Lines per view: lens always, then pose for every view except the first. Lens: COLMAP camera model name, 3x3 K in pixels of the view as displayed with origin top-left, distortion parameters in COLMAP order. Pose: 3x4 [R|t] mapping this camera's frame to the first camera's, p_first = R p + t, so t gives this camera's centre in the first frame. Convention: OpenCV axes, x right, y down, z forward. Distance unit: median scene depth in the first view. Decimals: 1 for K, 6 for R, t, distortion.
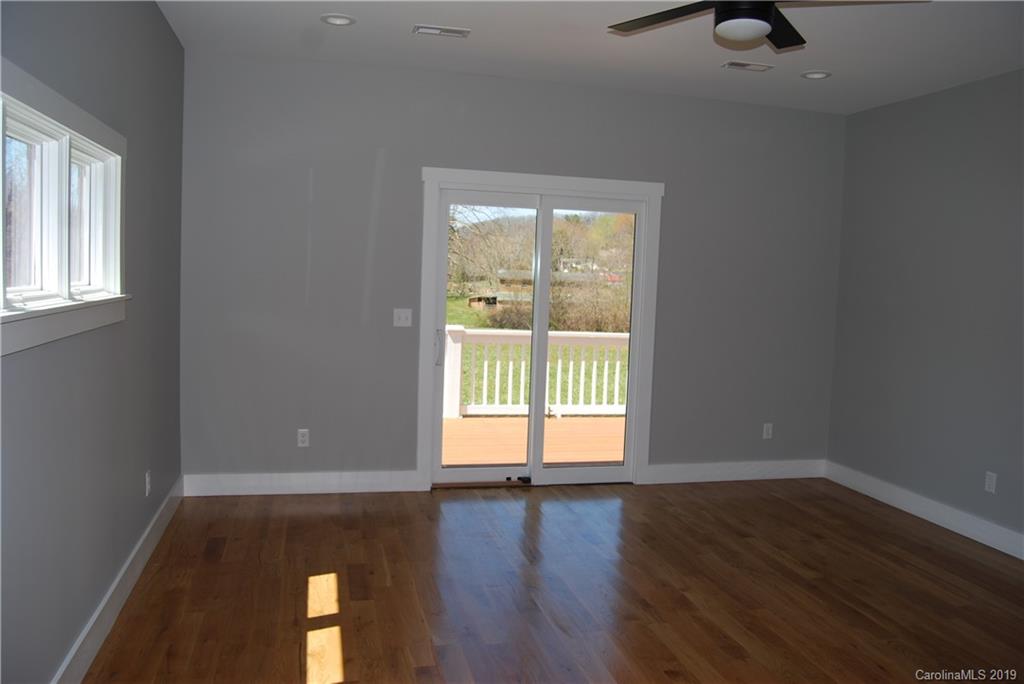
lens RADIAL K [[806.7, 0, 512.0], [0, 806.7, 342.0], [0, 0, 1]] dist [-0.092428, 0.034219]
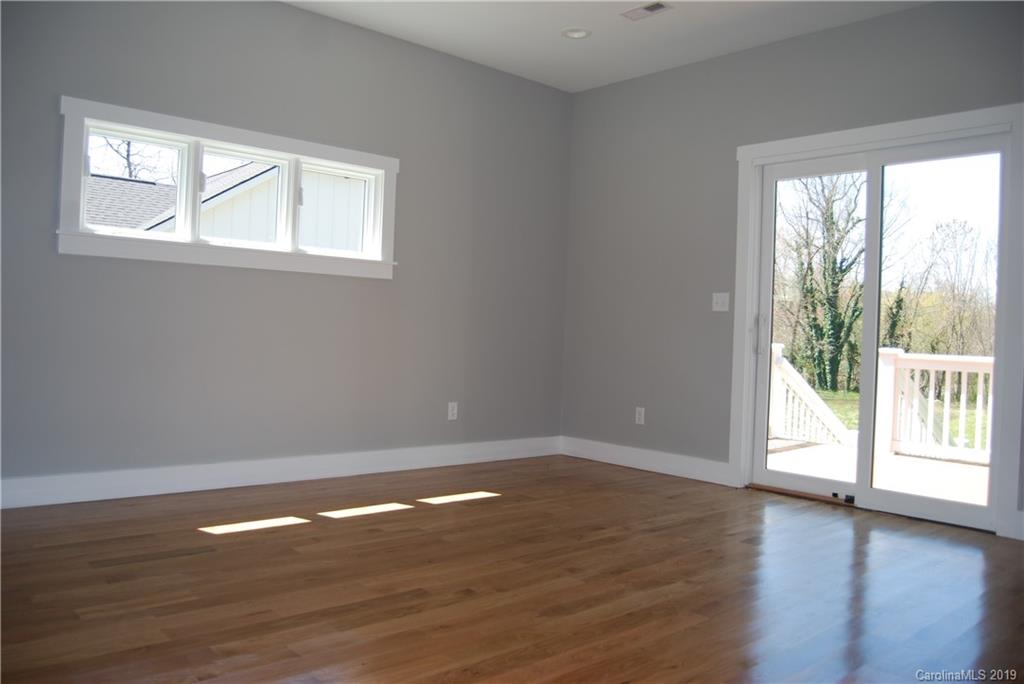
lens RADIAL K [[806.7, 0, 512.0], [0, 806.7, 342.0], [0, 0, 1]] dist [-0.092428, 0.034219]
pose [[0.474343, -0.006175, -0.880319, 0.601850], [-0.096017, 0.993647, -0.058707, 0.099255], [0.875088, 0.112373, 0.470736, 0.322264]]
